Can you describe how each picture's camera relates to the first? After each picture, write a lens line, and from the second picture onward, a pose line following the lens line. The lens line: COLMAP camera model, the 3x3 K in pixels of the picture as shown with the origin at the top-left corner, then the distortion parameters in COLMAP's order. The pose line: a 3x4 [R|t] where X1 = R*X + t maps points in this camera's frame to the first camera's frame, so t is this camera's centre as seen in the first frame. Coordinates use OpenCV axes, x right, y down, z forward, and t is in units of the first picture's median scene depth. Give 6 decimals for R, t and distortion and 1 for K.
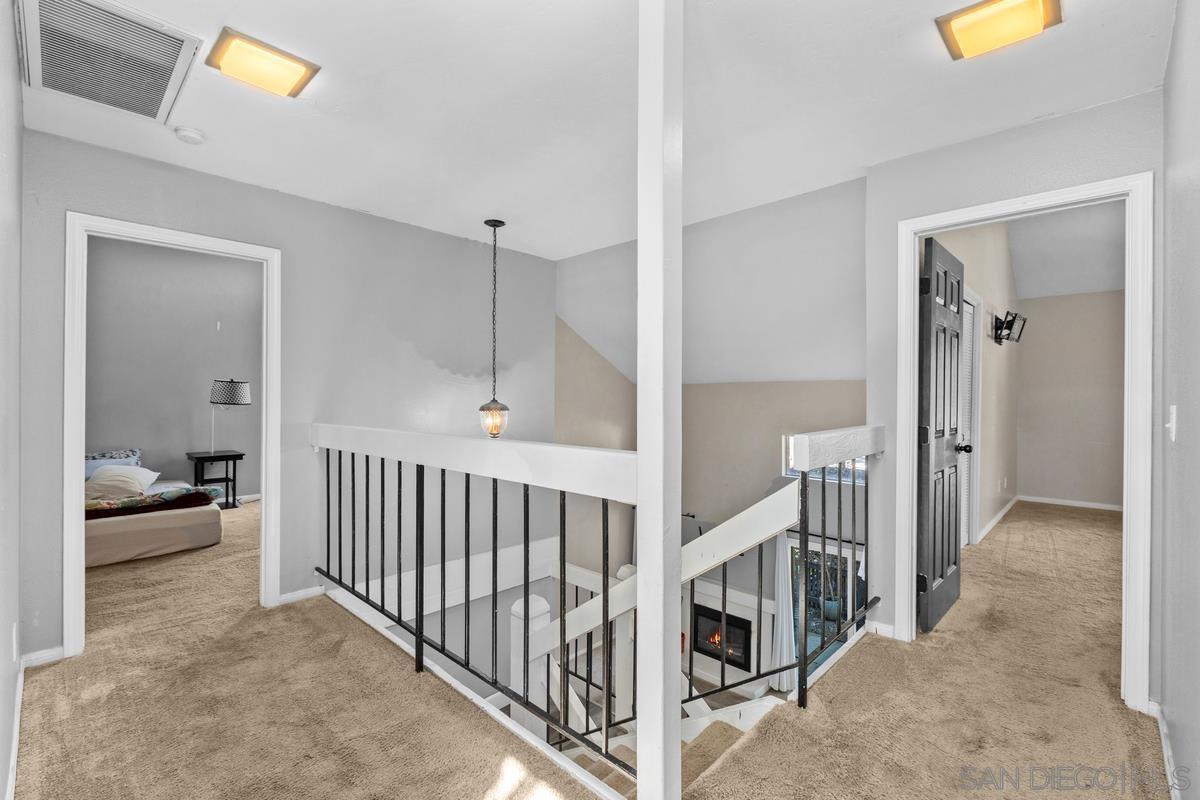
lens RADIAL K [[530.3, 0, 600.0], [0, 530.3, 400.0], [0, 0, 1]] dist [0.000977, 0.000279]
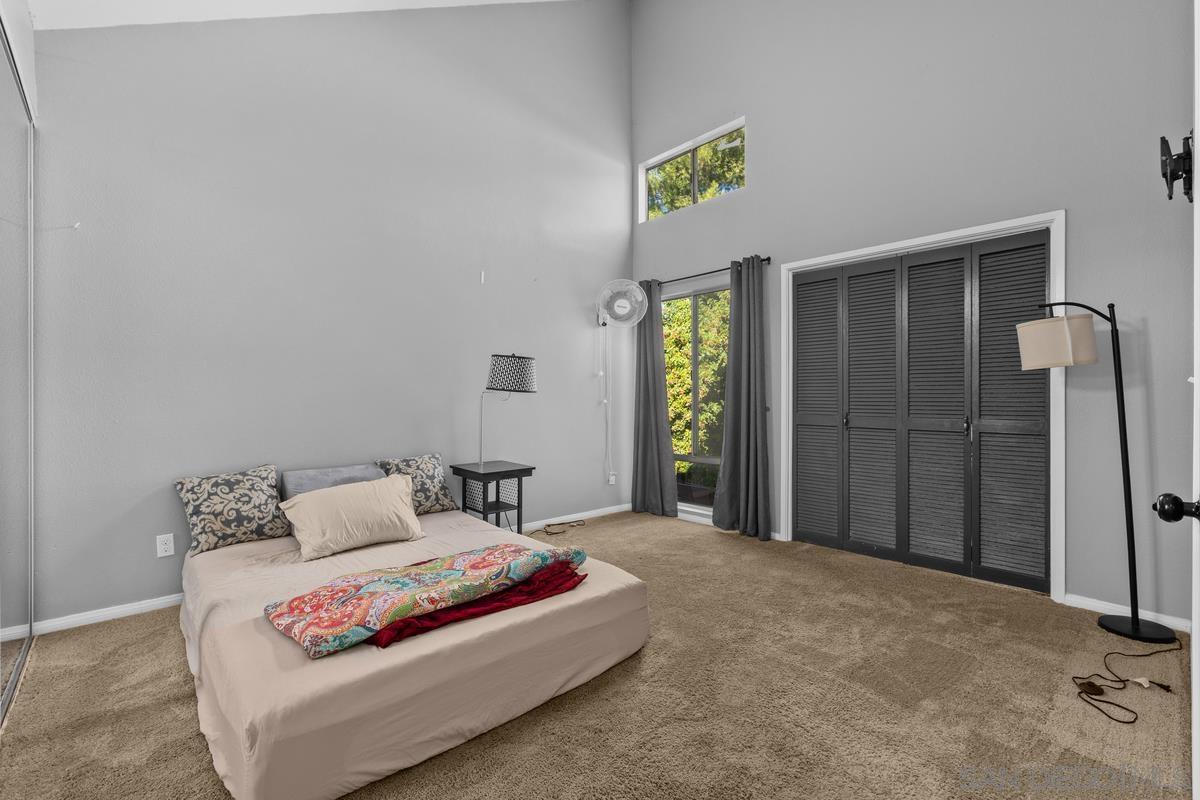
lens RADIAL K [[530.3, 0, 600.0], [0, 530.3, 400.0], [0, 0, 1]] dist [0.000977, 0.000279]
pose [[0.975314, -0.002984, -0.220801, -0.449824], [0.004086, 0.999981, 0.004535, 0.016770], [0.220784, -0.005325, 0.975308, 0.390732]]
